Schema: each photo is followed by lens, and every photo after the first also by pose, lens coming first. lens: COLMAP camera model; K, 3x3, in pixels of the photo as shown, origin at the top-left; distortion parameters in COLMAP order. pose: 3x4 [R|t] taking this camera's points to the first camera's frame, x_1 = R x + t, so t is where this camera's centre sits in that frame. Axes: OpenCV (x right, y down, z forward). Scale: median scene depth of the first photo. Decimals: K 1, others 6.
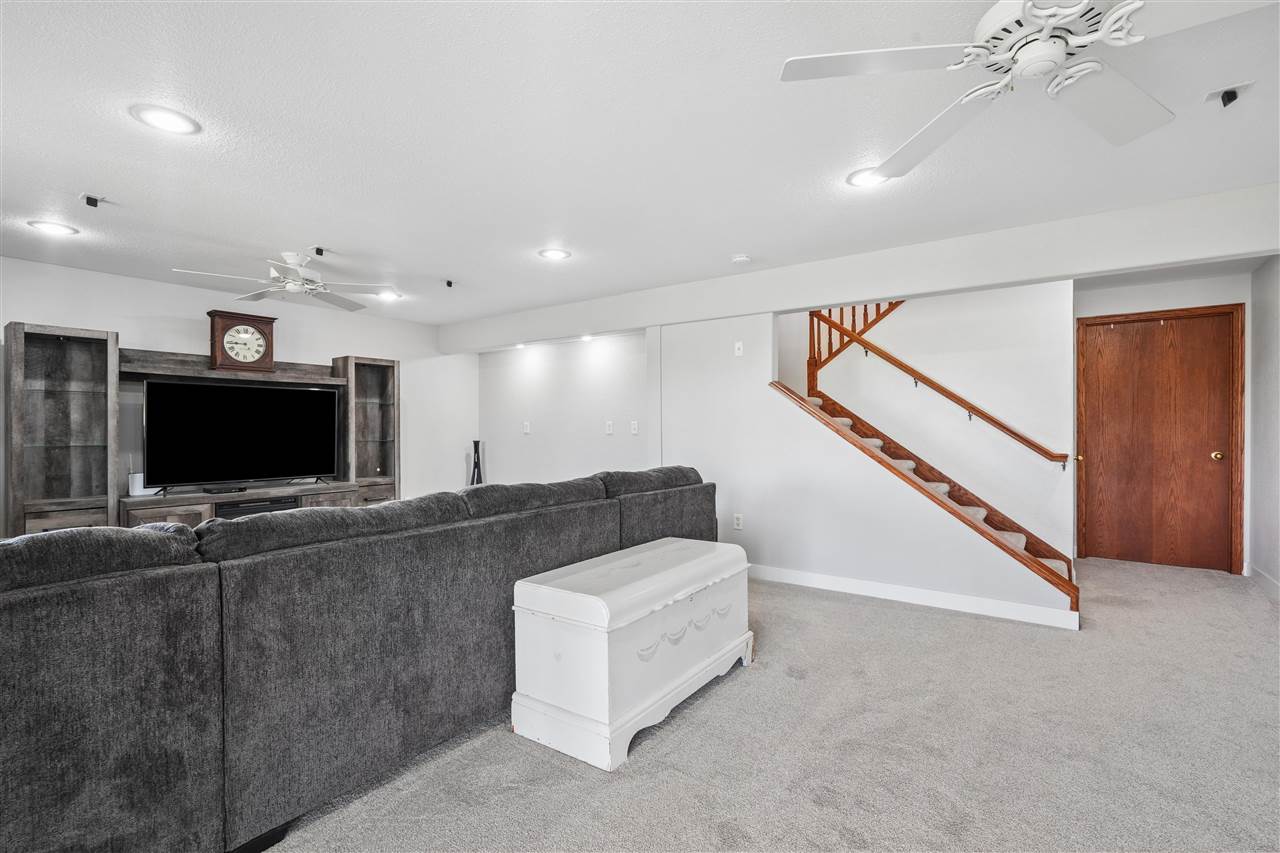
lens RADIAL K [[579.3, 0, 649.2], [0, 579.3, 427.5], [0, 0, 1]] dist [0.000577, 0.000214]
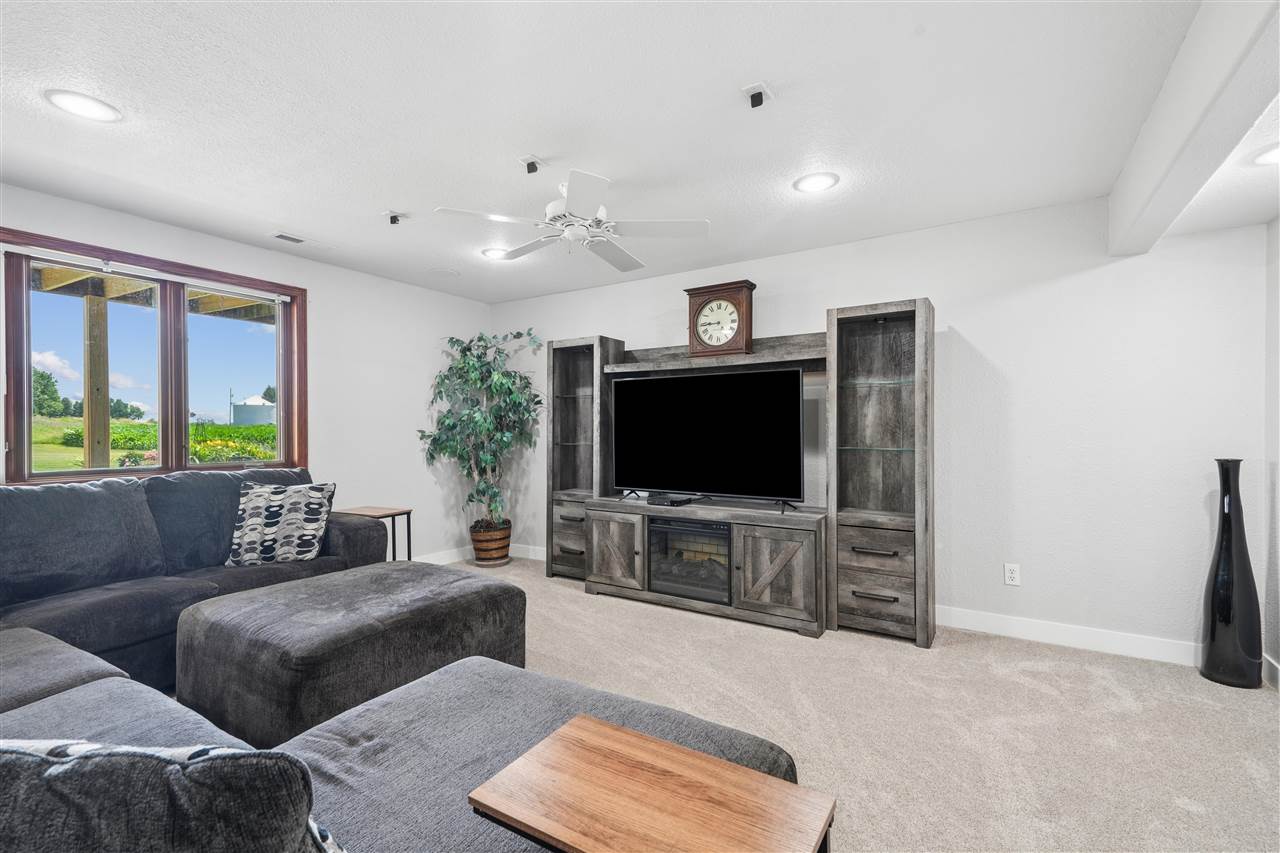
lens RADIAL K [[570.6, 0, 643.6], [0, 570.6, 433.4], [0, 0, 1]] dist [0.036467, -0.000575]
pose [[0.054628, 0.009049, -0.998466, 0.087763], [0.005889, 0.999939, 0.009385, 0.000502], [0.998489, -0.006393, 0.054572, 0.859974]]
